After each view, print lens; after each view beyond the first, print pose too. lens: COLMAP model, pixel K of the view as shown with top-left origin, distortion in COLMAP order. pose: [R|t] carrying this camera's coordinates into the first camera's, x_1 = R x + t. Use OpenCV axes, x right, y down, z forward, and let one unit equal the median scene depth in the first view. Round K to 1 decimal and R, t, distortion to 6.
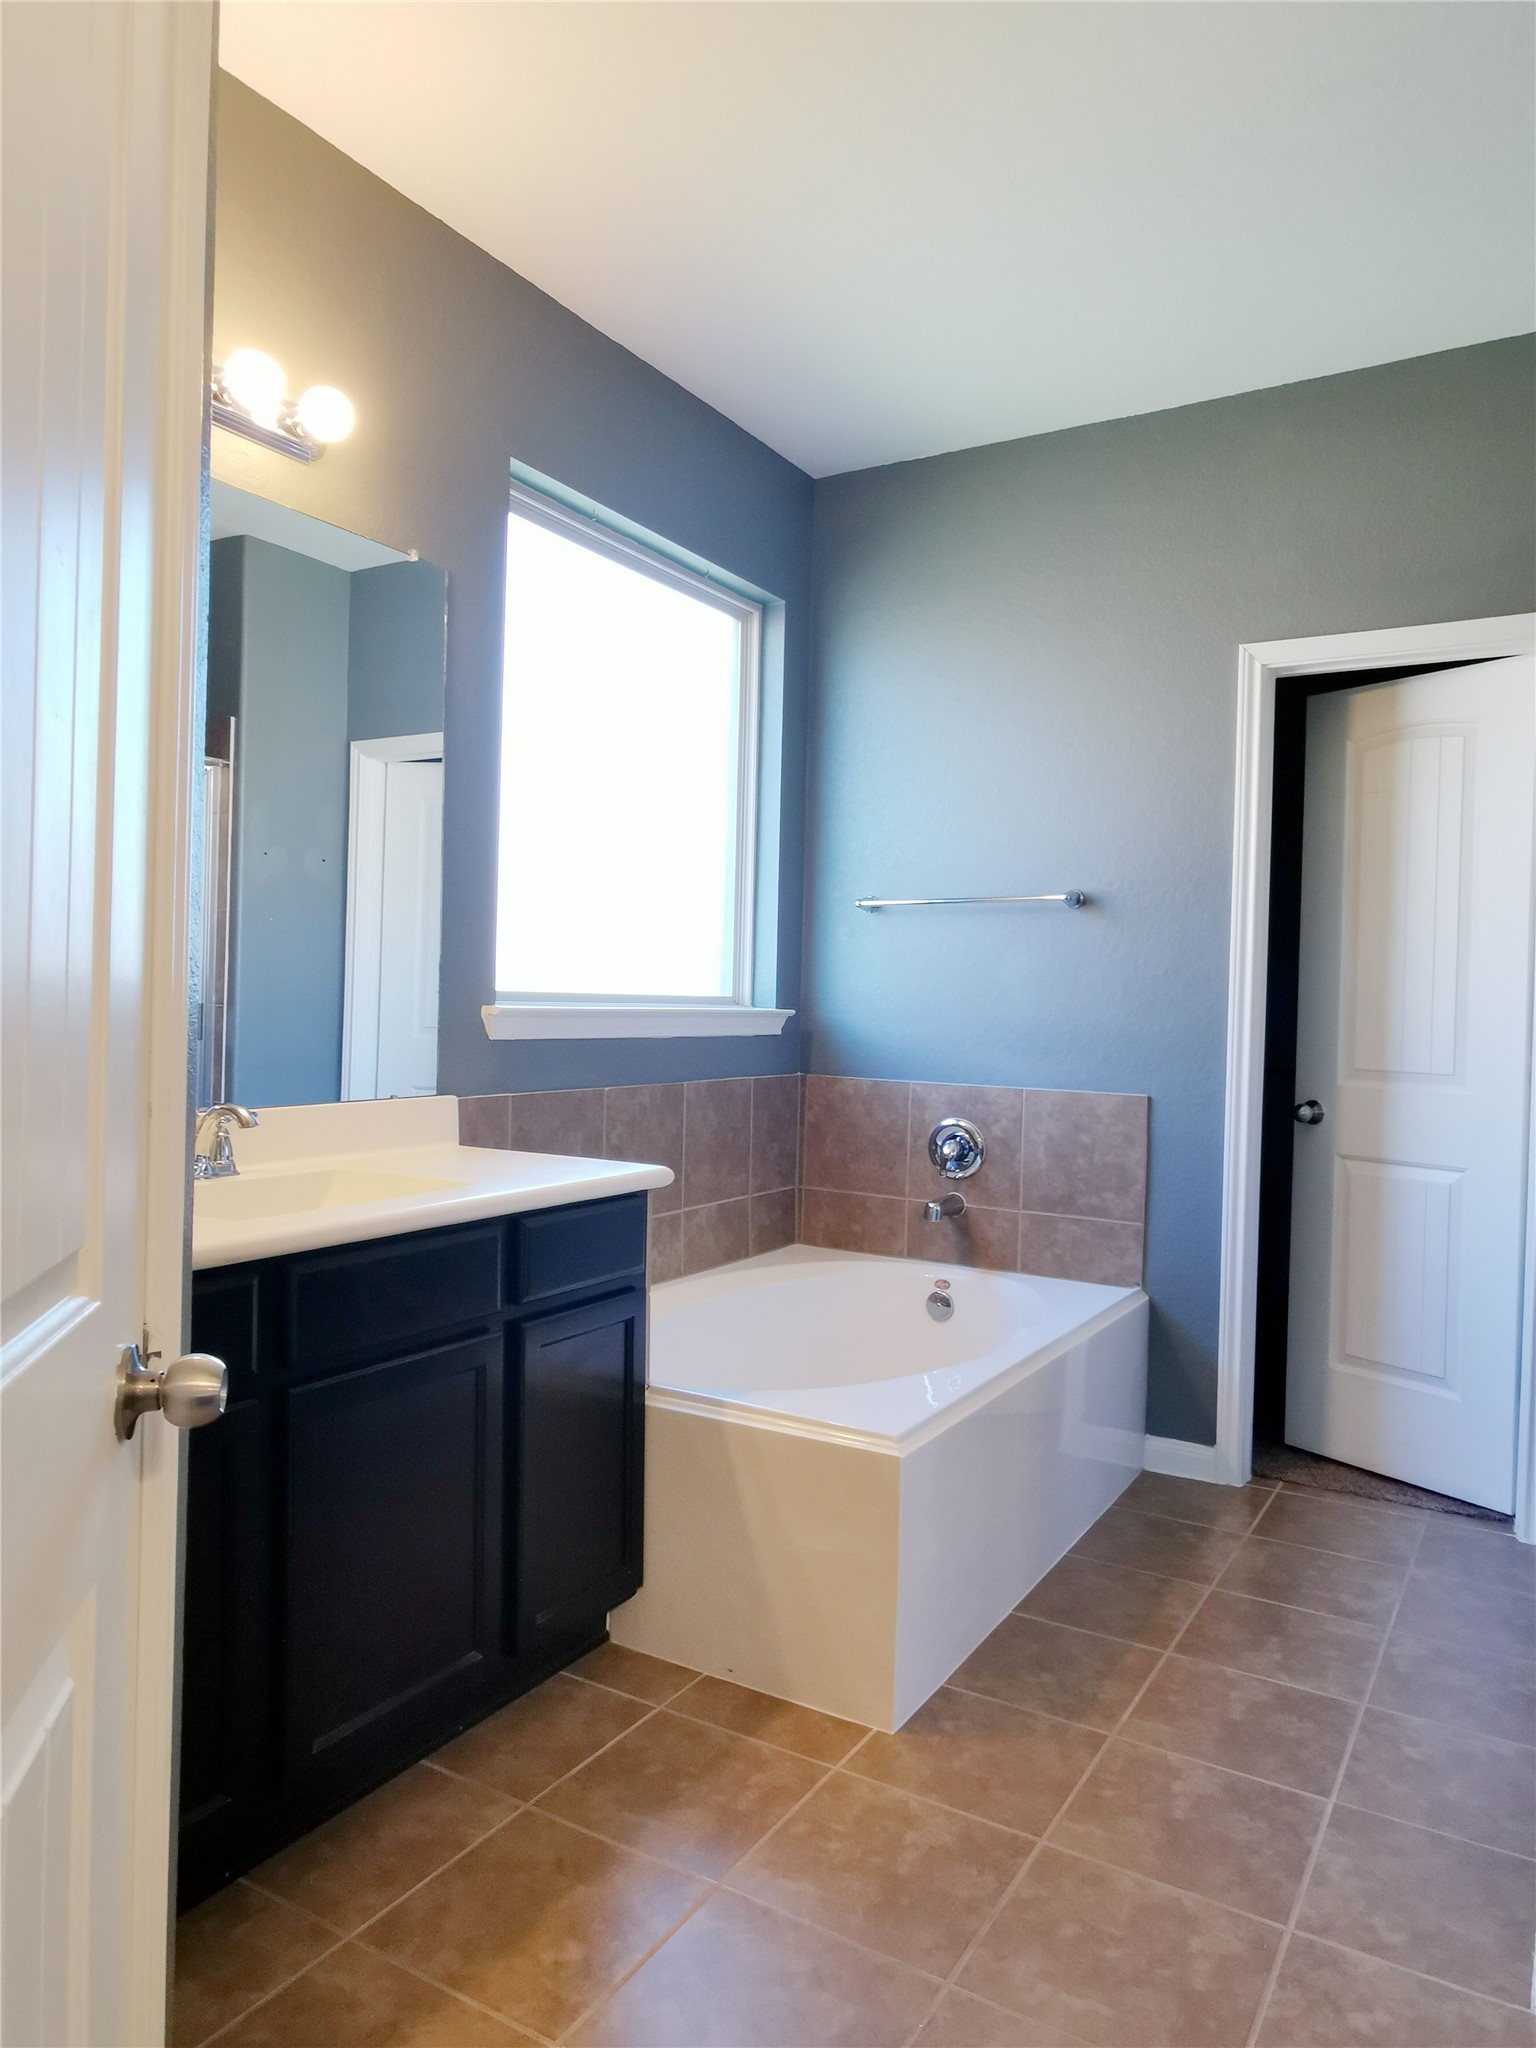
lens RADIAL K [[1356.6, 0, 763.1], [0, 1356.6, 1024.5], [0, 0, 1]] dist [0.007471, -0.008101]
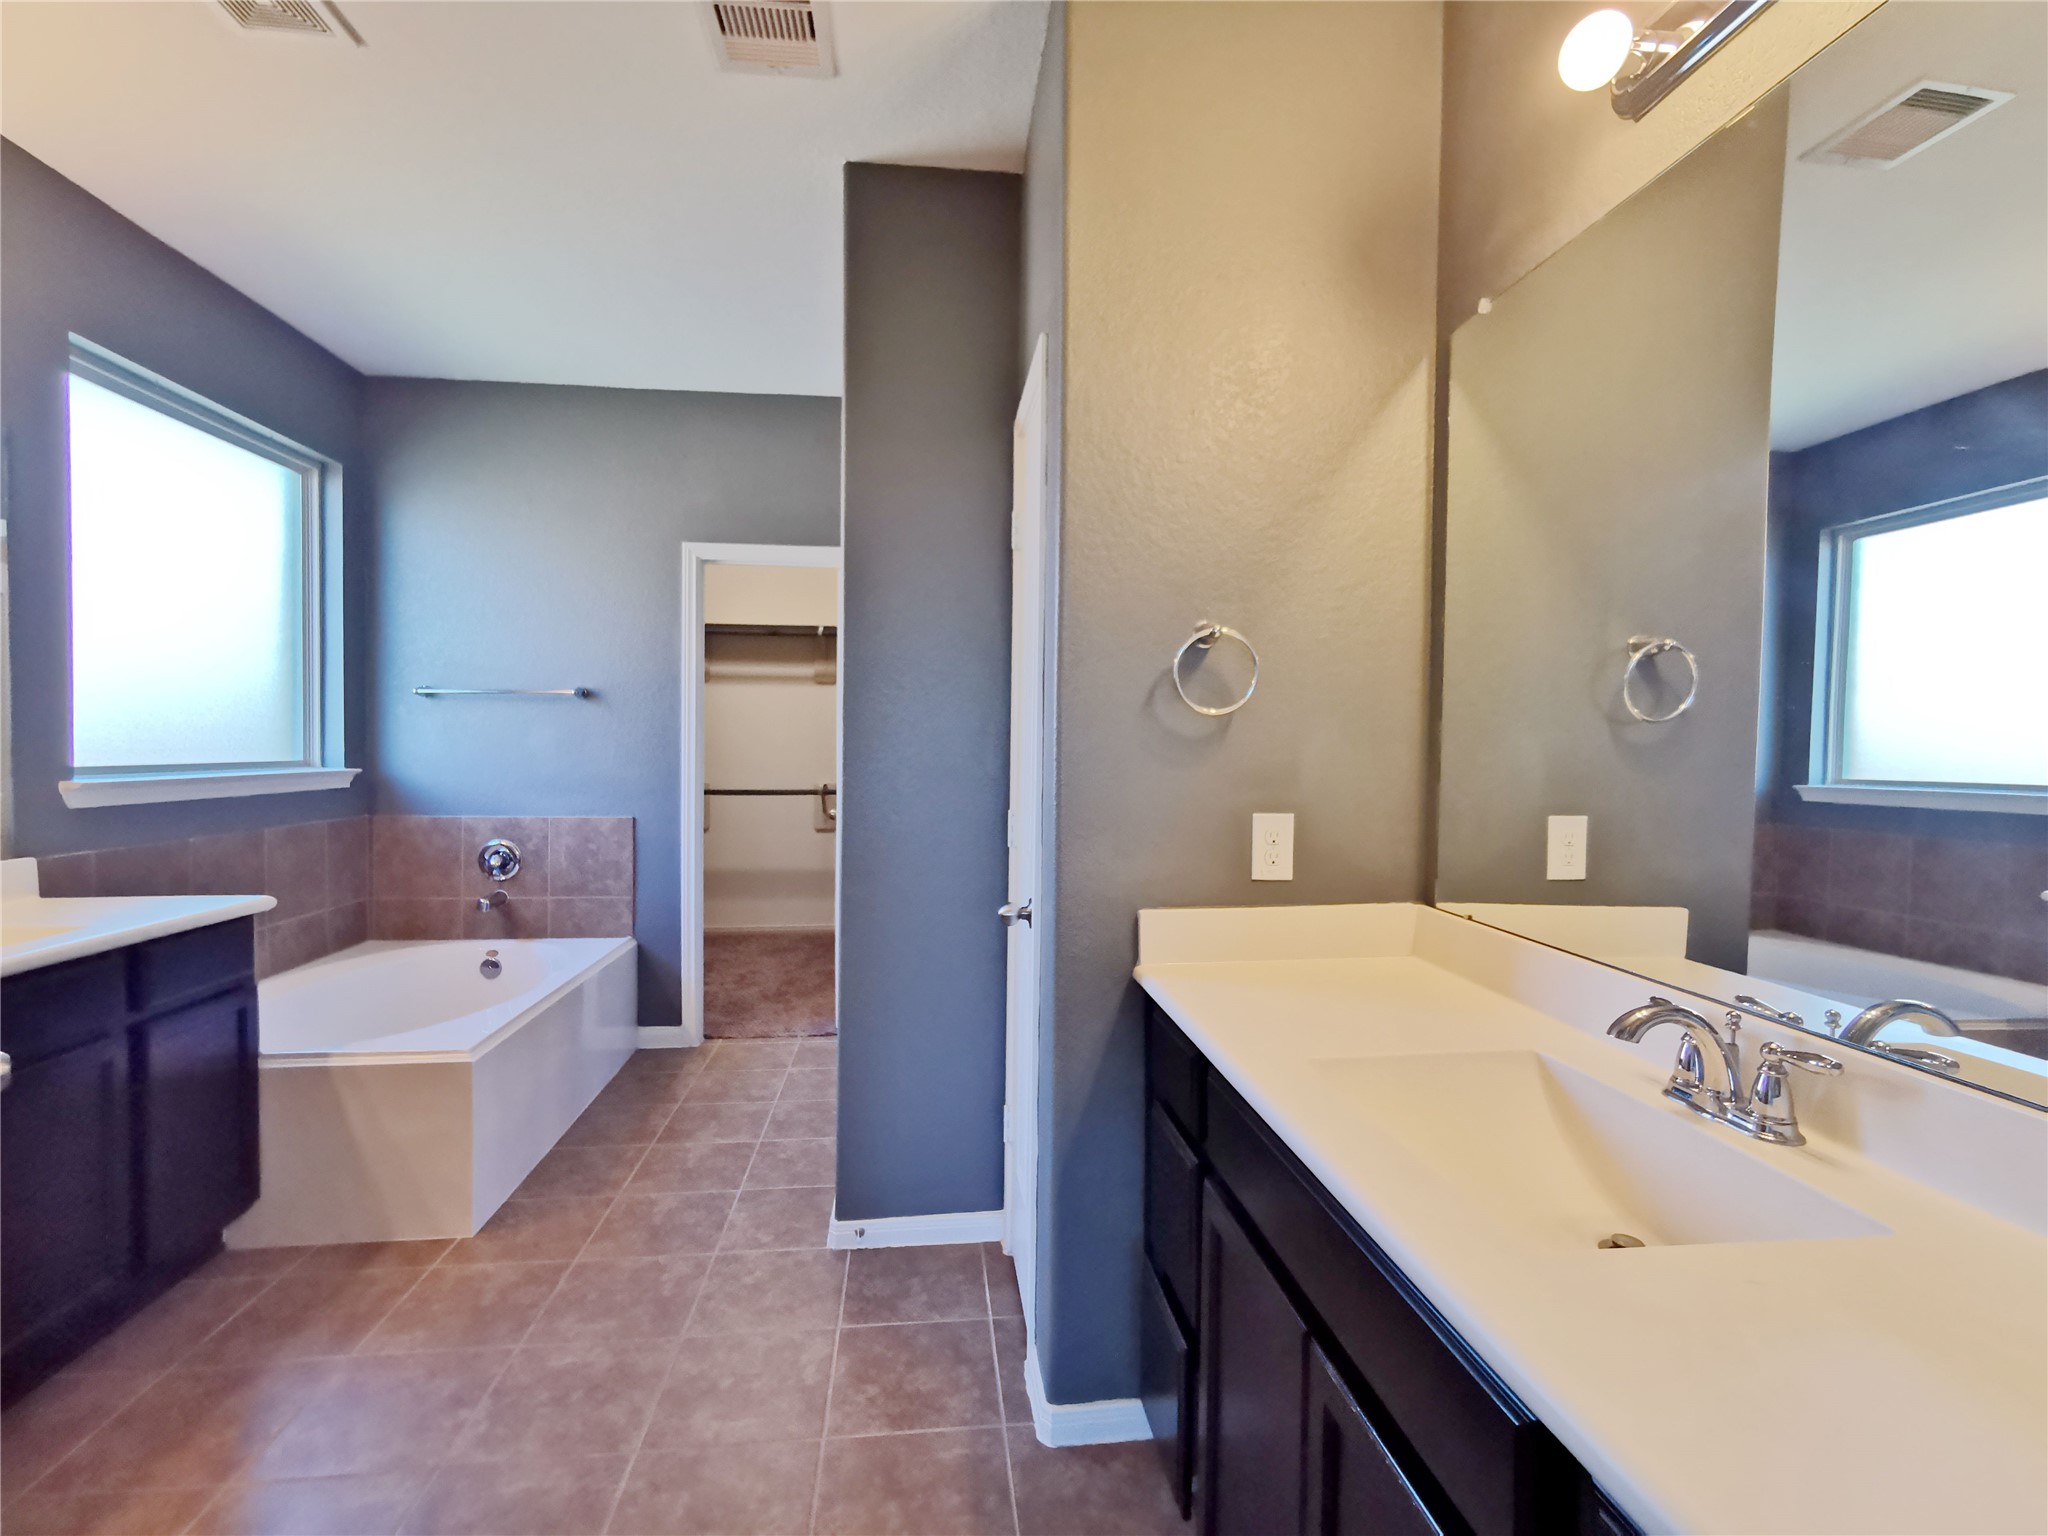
lens RADIAL K [[941.1, 0, 1013.8], [0, 941.1, 764.6], [0, 0, 1]] dist [-0.000686, 0.006093]
pose [[0.793945, -0.028448, 0.607323, -0.046926], [0.020295, 0.999588, 0.020290, -0.031647], [-0.607650, -0.003784, 0.794196, -0.218325]]
